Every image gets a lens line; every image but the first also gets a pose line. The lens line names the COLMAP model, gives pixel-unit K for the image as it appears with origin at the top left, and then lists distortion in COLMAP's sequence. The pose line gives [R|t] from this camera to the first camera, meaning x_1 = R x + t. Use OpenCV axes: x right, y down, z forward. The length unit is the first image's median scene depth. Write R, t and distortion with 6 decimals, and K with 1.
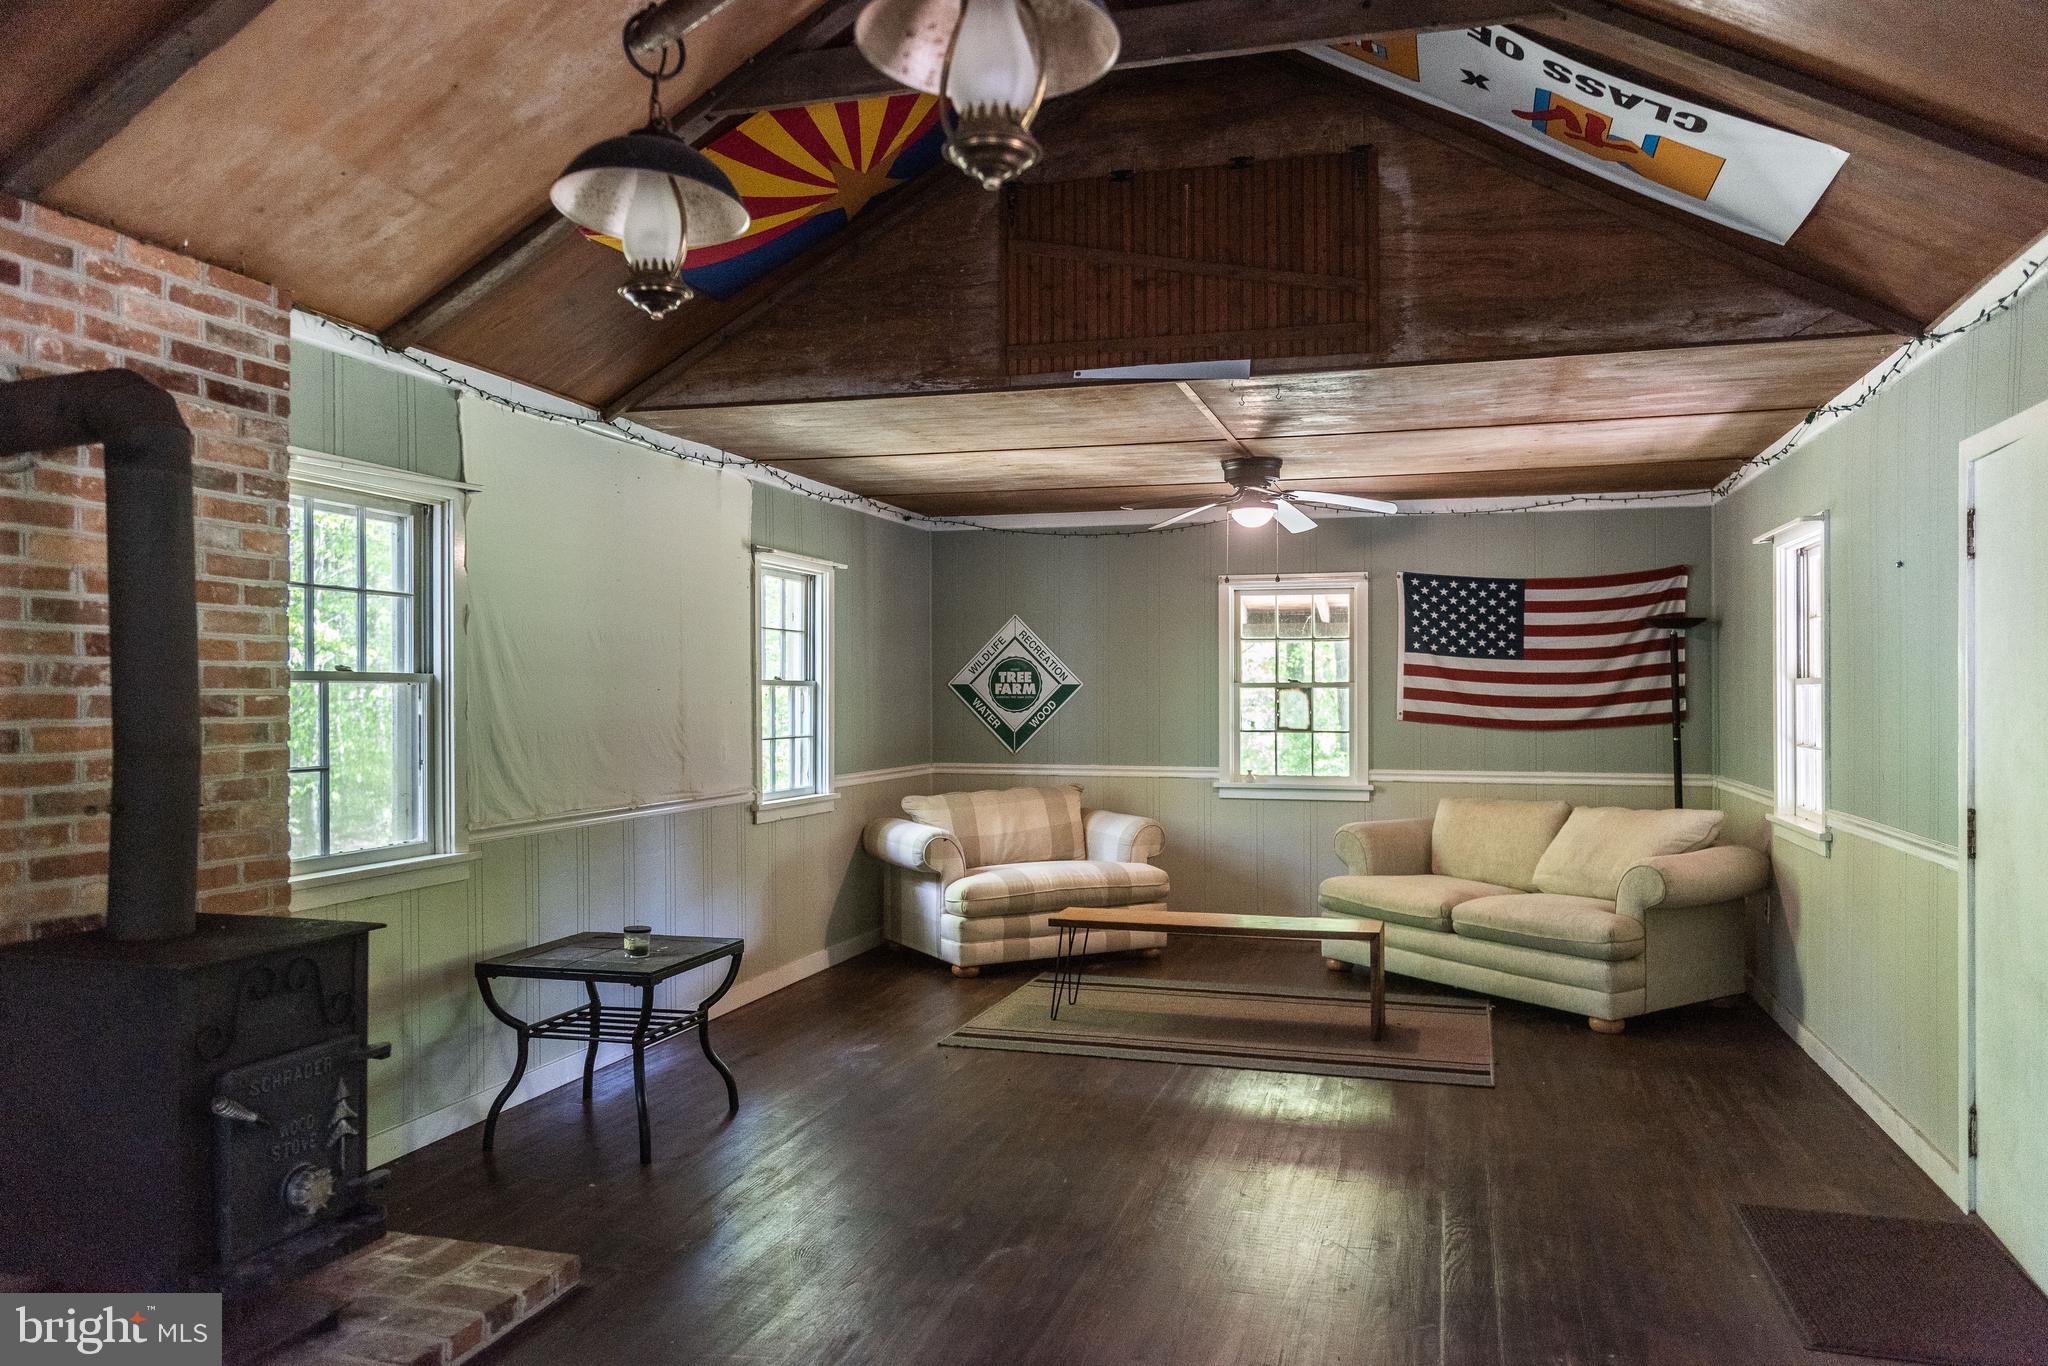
lens RADIAL K [[1391.9, 0, 1027.4], [0, 1391.9, 688.8], [0, 0, 1]] dist [0.005265, -0.006500]
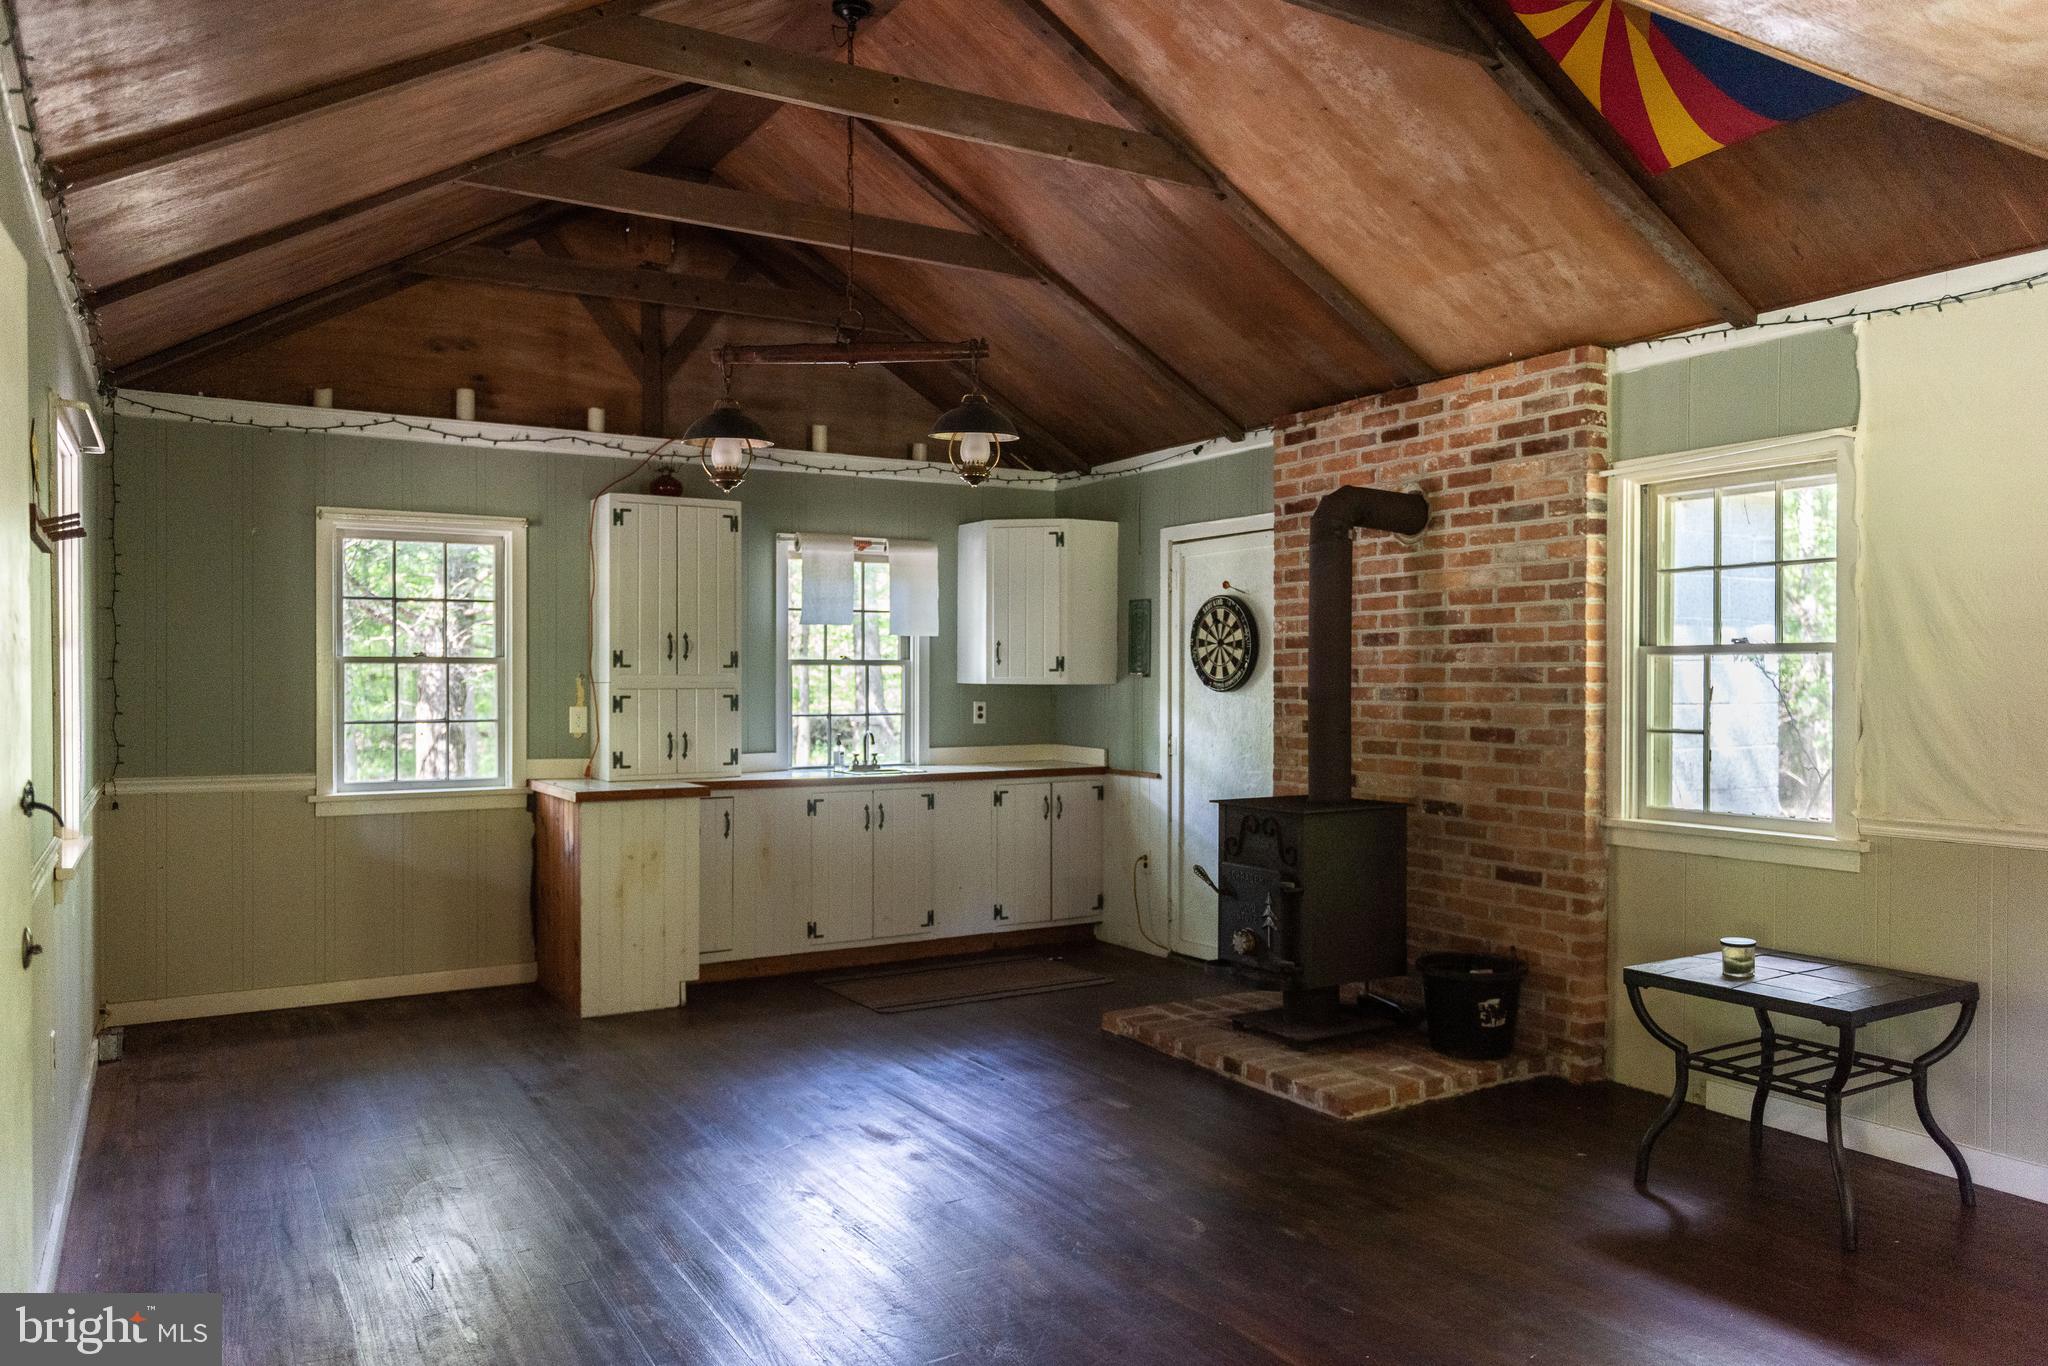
lens RADIAL K [[1391.9, 0, 1023.3], [0, 1391.9, 684.0], [0, 0, 1]] dist [0.005265, -0.006500]
pose [[-0.666613, 0.004270, -0.745391, 0.776902], [0.004697, 0.999988, 0.001528, 0.016393], [0.745389, -0.002483, -0.666625, 1.521763]]
